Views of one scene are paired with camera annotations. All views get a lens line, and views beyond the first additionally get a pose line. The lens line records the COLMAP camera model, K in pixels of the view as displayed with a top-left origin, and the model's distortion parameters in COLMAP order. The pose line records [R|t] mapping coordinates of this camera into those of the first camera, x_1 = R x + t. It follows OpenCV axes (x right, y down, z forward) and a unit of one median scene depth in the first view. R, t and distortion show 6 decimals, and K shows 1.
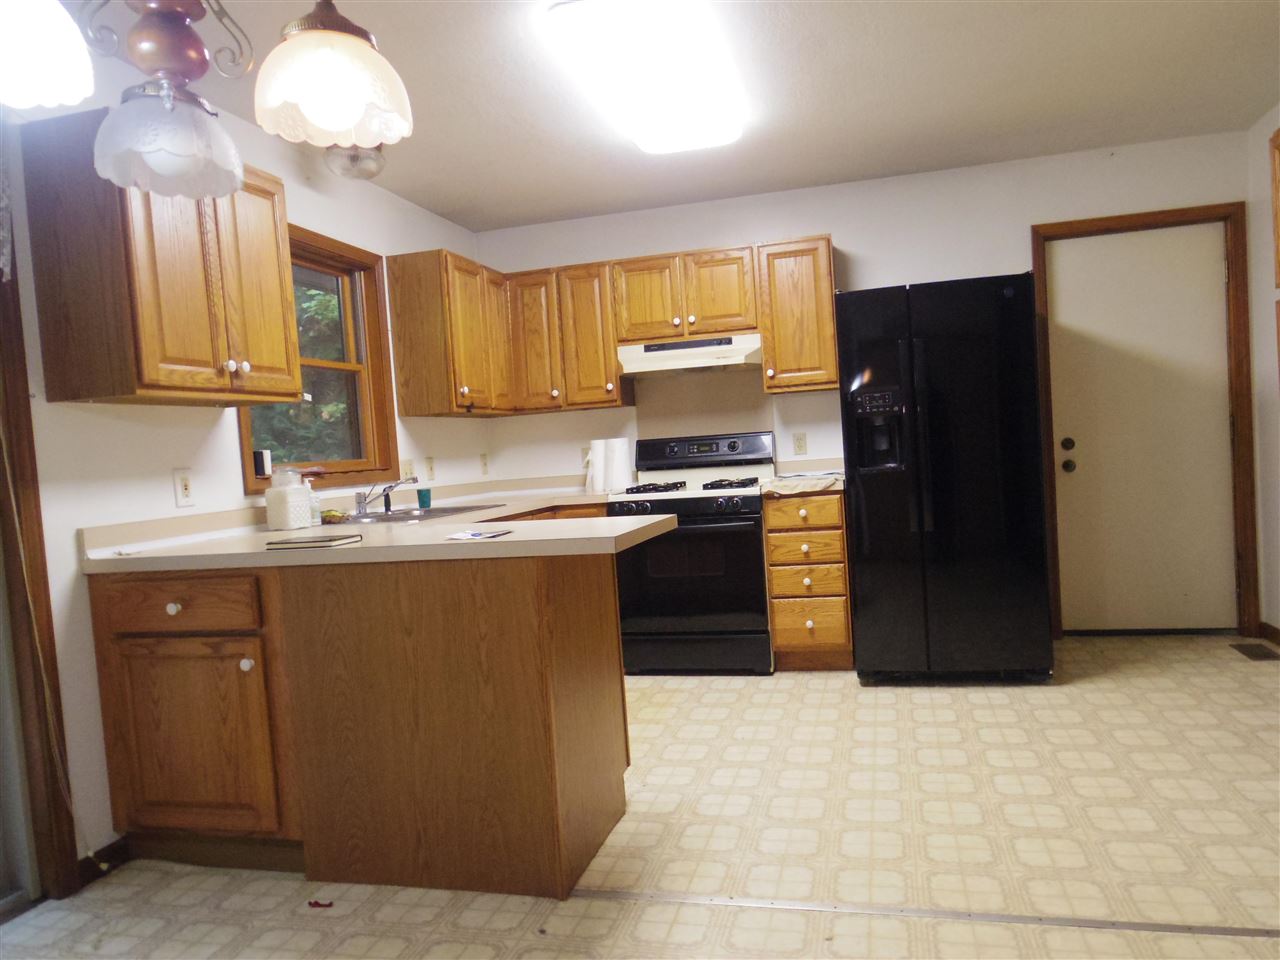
lens RADIAL K [[881.8, 0, 642.0], [0, 881.8, 493.6], [0, 0, 1]] dist [-0.000295, -0.001096]
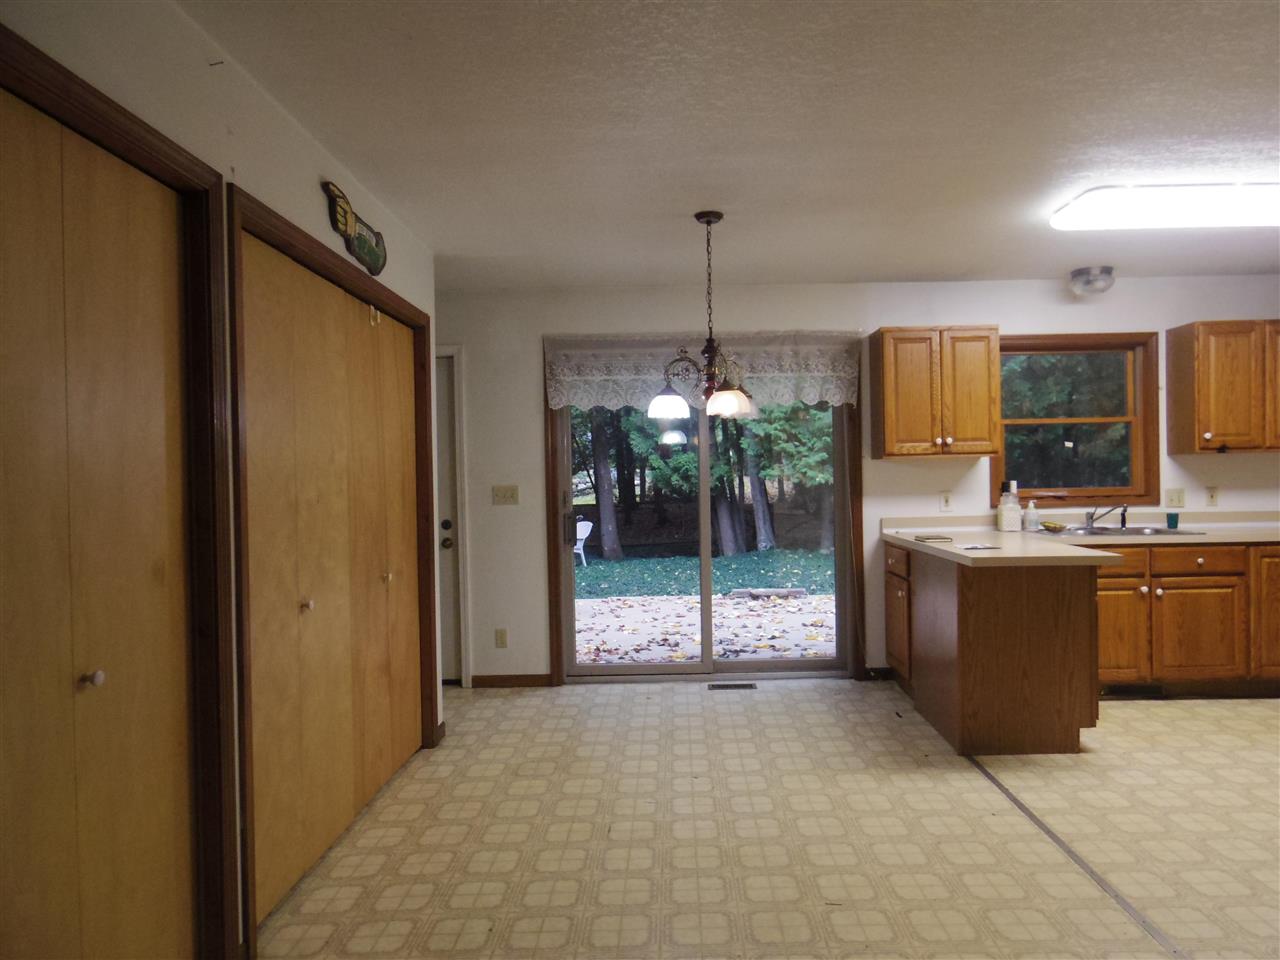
lens RADIAL K [[850.8, 0, 640.0], [0, 850.8, 480.0], [0, 0, 1]] dist [-0.000005, 0.001094]
pose [[0.197711, 0.066625, -0.977994, 1.189670], [-0.039739, 0.997412, 0.059914, -0.143896], [0.979455, 0.027019, 0.199847, 0.006408]]
